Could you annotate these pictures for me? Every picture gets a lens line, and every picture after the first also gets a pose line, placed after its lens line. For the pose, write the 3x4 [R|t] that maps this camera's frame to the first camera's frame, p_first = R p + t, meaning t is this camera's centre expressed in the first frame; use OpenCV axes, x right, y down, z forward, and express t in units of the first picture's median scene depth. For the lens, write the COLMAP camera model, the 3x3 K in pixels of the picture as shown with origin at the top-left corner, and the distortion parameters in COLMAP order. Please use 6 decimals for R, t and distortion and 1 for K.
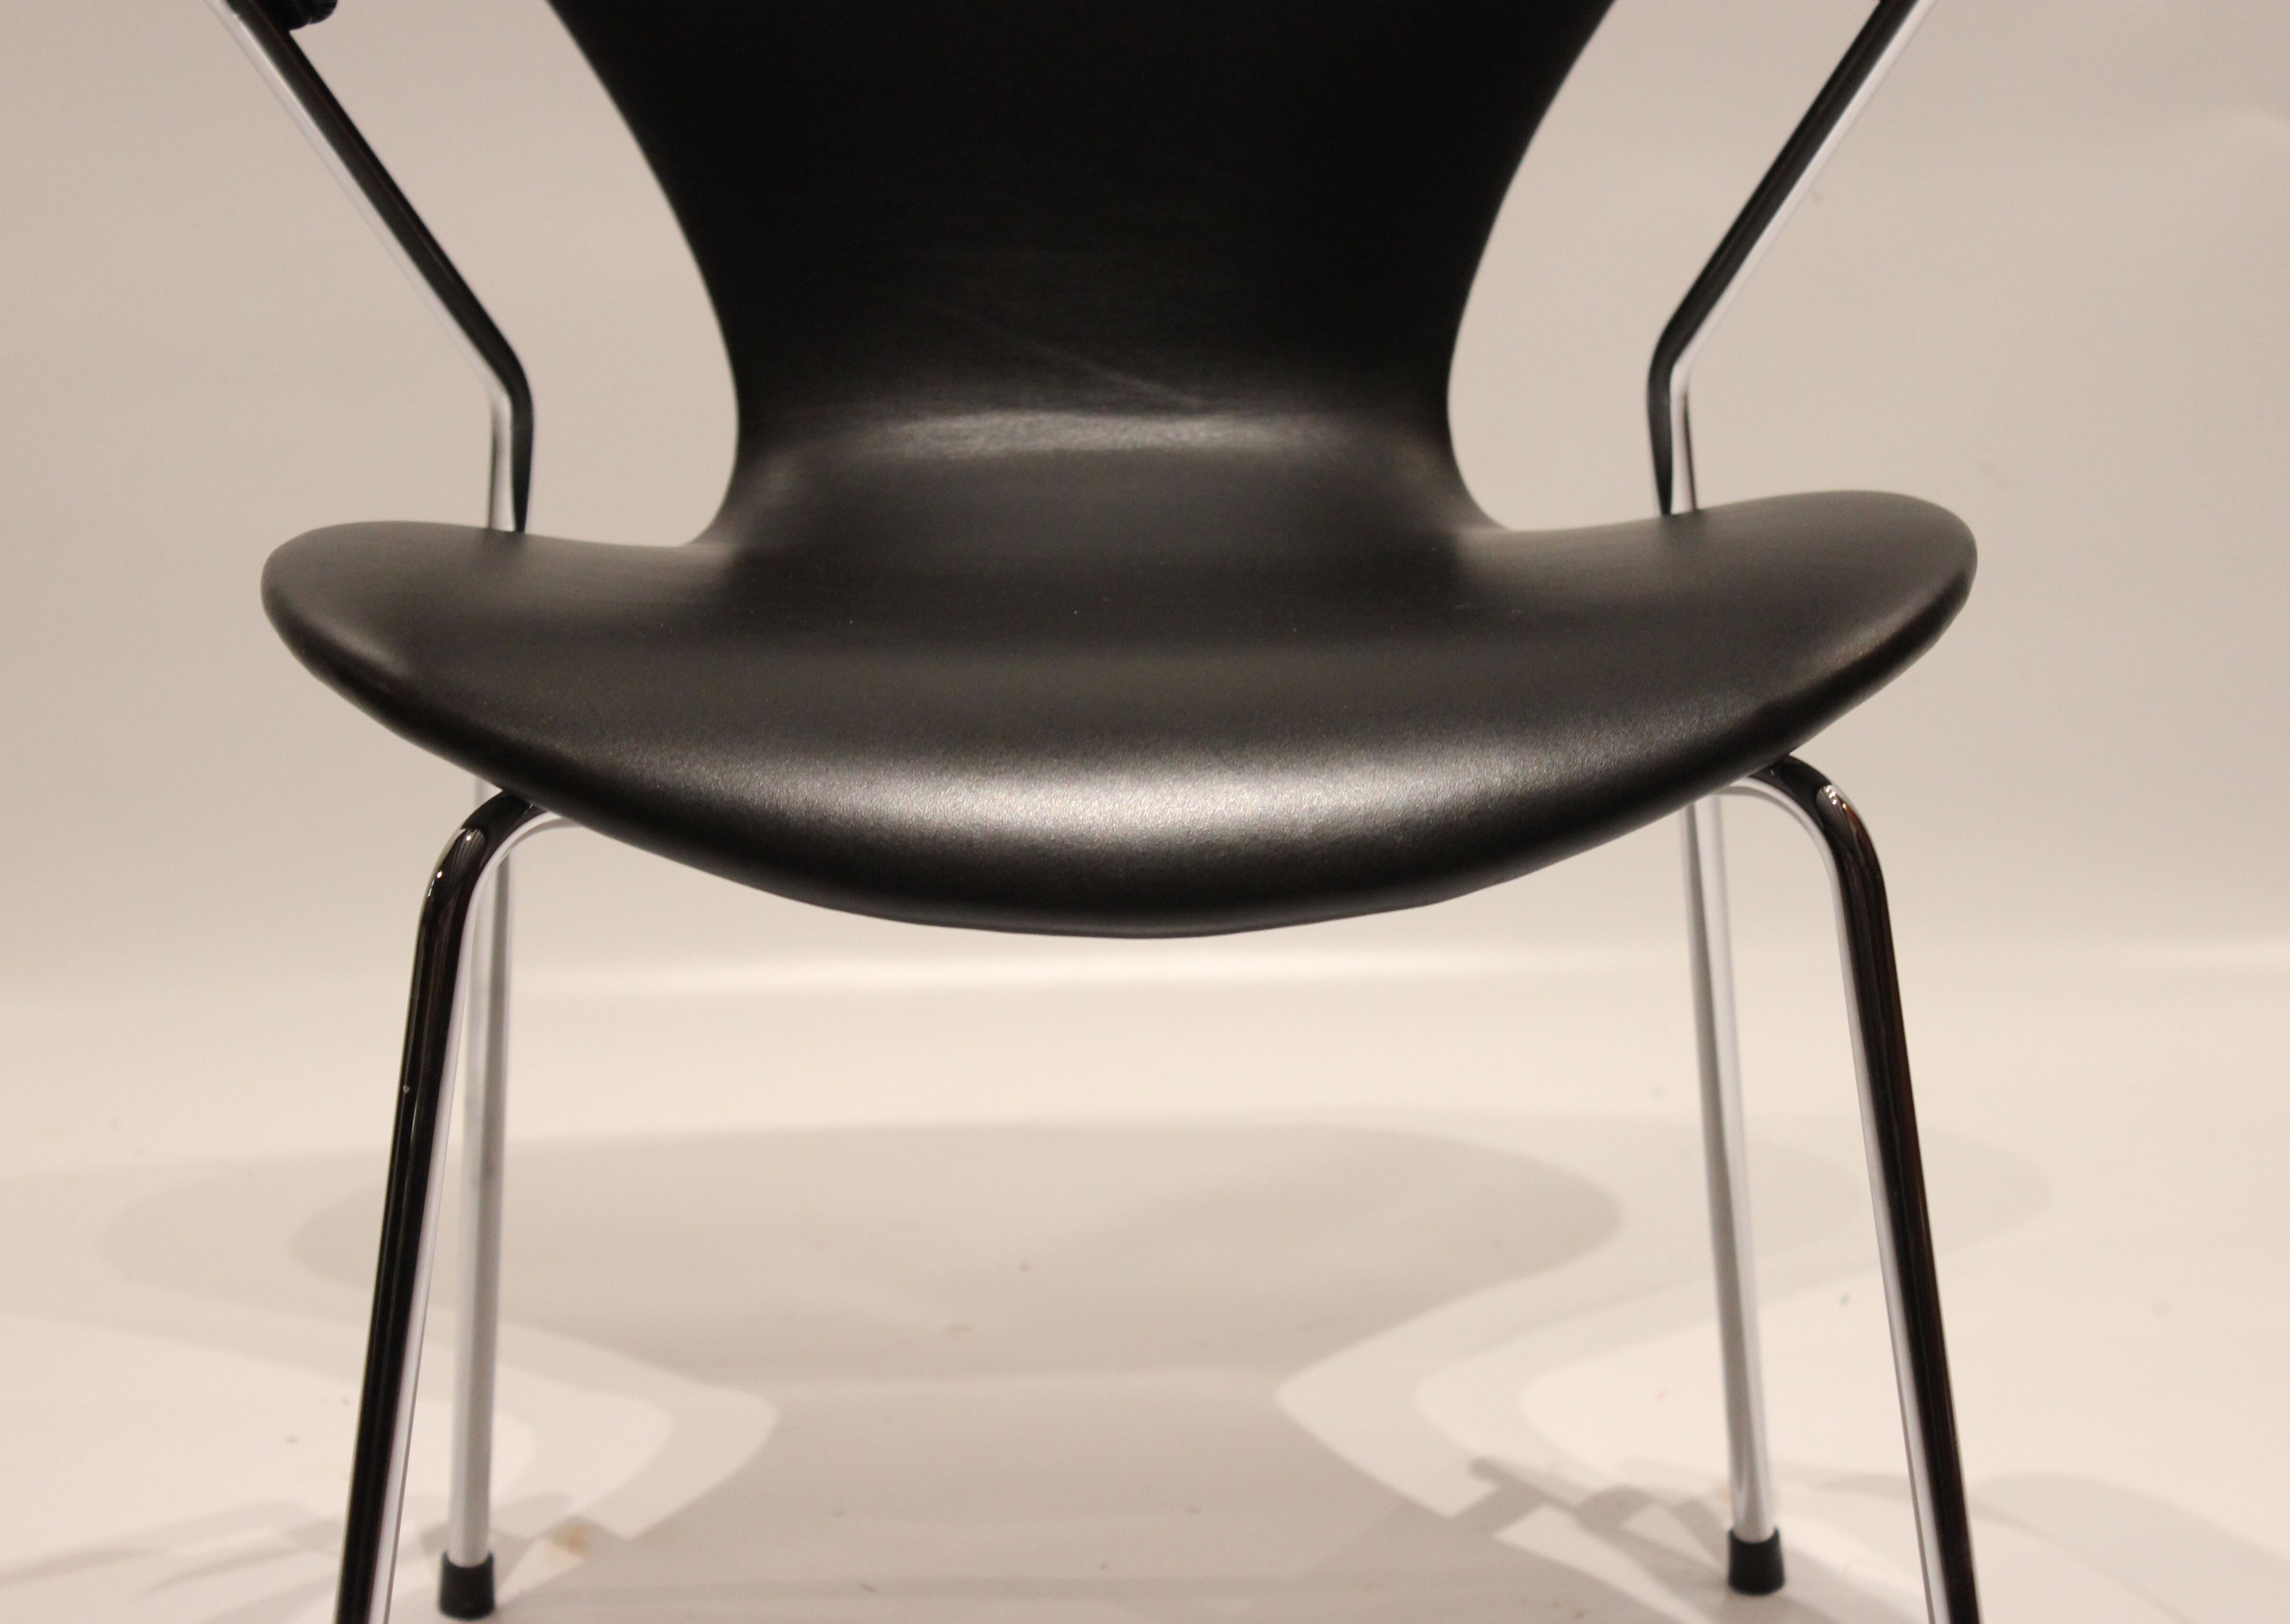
lens RADIAL K [[5000.2, 0, 1140.0], [0, 5000.2, 754.6], [0, 0, 1]] dist [0.187757, 0.052945]
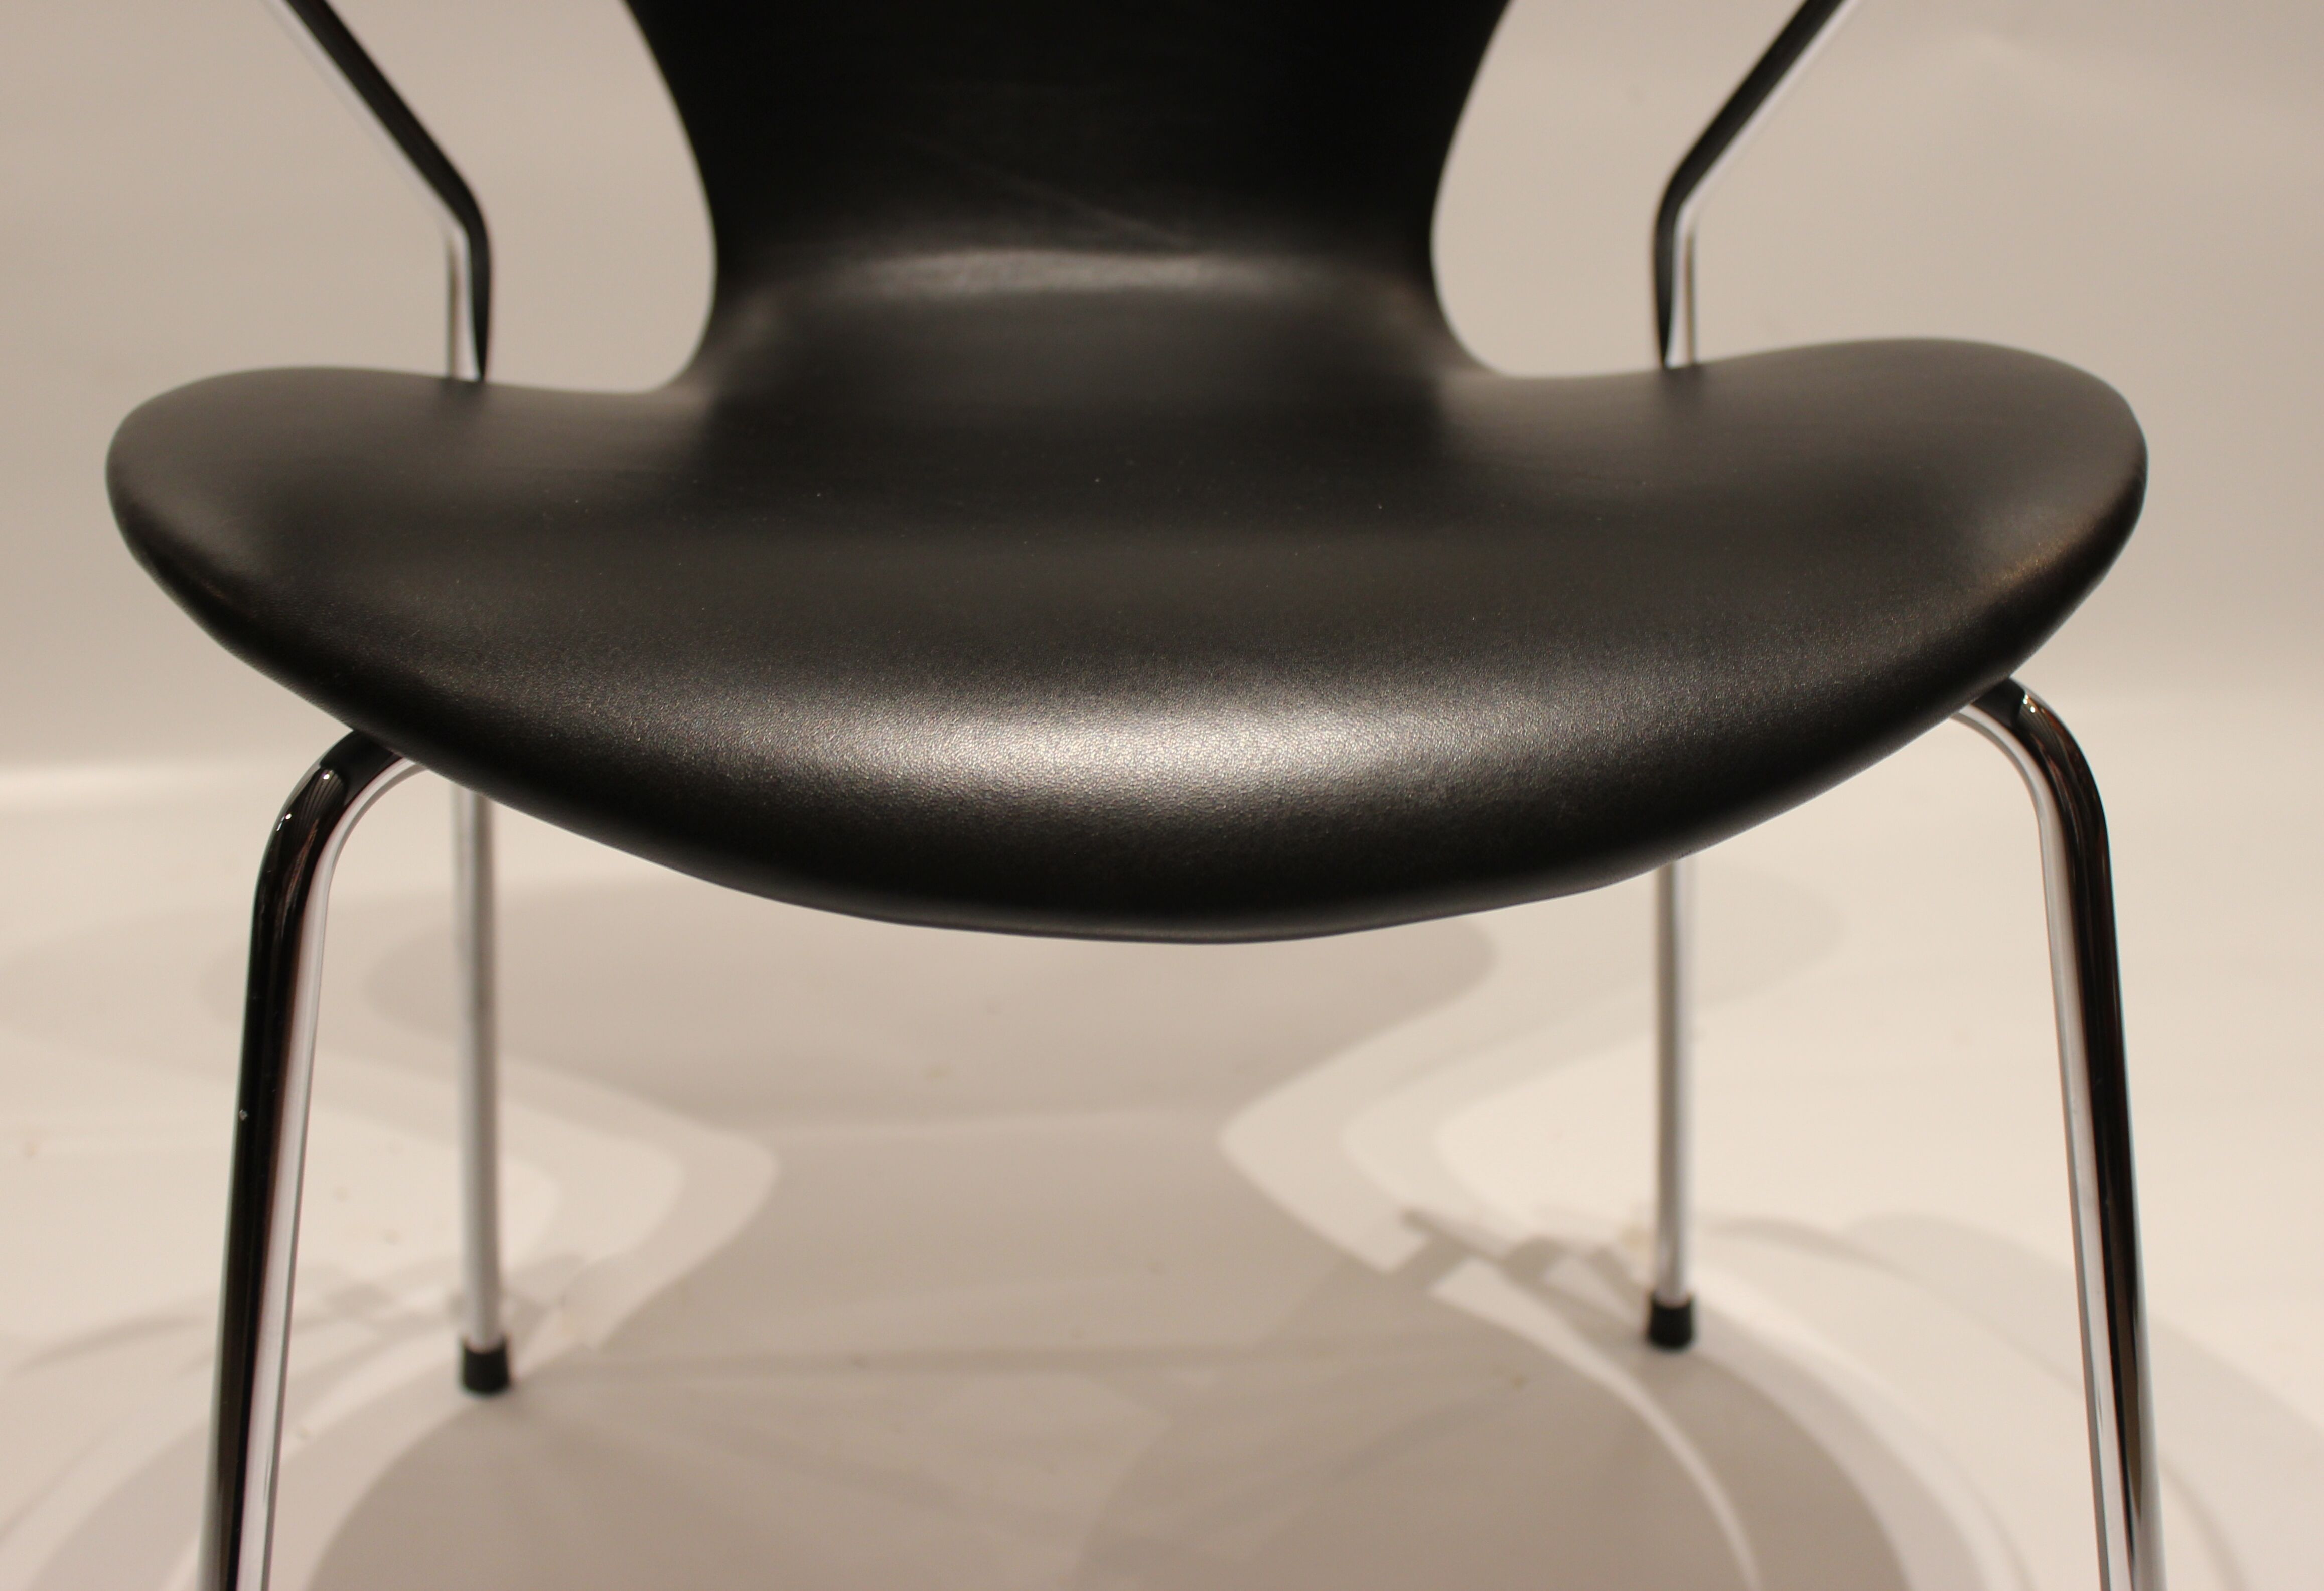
lens RADIAL K [[3362.8, 0, 1265.8], [0, 3362.8, 794.0], [0, 0, 1]] dist [-0.094278, -0.015998]
pose [[0.997846, -0.003172, 0.065524, -0.016588], [-0.002277, 0.996554, 0.082918, -0.017733], [-0.065561, -0.082888, 0.994400, 0.348393]]
